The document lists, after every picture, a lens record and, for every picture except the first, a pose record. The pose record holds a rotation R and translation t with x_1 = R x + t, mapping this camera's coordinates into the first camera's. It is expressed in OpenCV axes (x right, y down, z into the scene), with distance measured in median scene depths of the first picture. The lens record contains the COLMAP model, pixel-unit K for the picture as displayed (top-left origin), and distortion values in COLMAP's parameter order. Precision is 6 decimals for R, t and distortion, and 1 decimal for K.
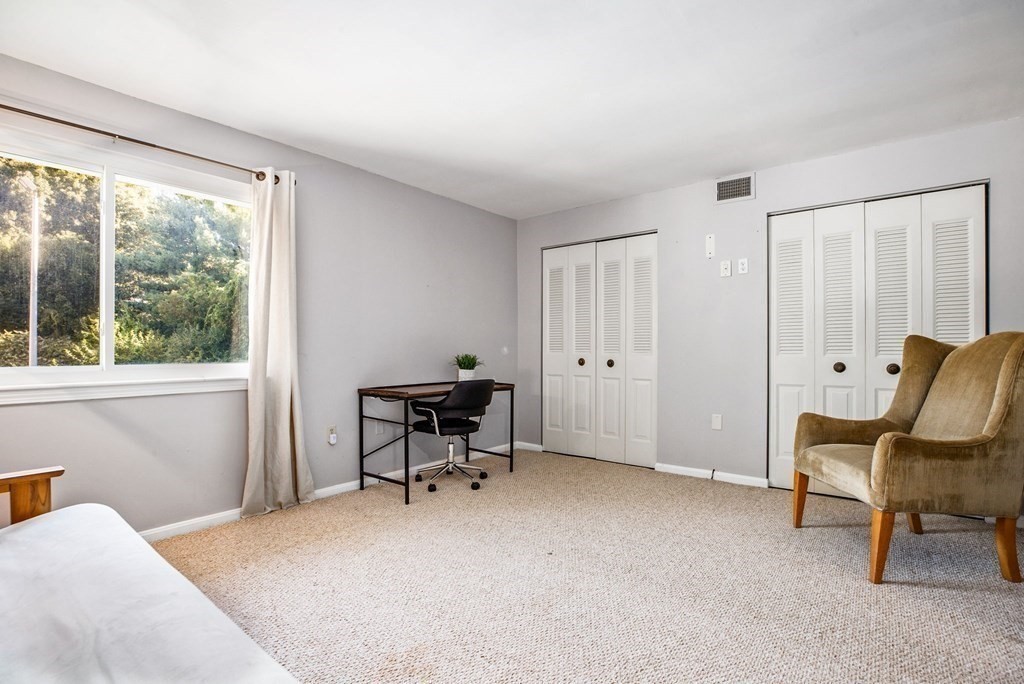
lens RADIAL K [[482.0, 0, 513.0], [0, 482.0, 354.7], [0, 0, 1]] dist [-0.041361, 0.000376]
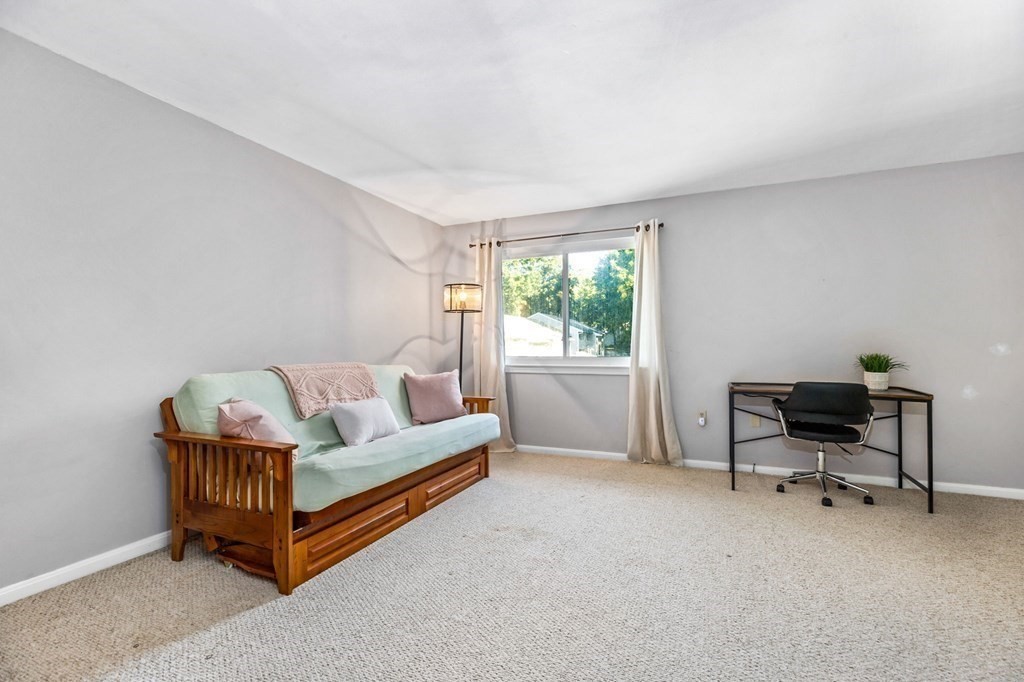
lens RADIAL K [[467.8, 0, 513.1], [0, 467.8, 342.7], [0, 0, 1]] dist [0.001176, 0.001508]
pose [[0.257587, -0.007701, -0.966224, 0.636972], [-0.008624, 0.999910, -0.010268, -0.007651], [0.966217, 0.010978, 0.257497, 0.223029]]
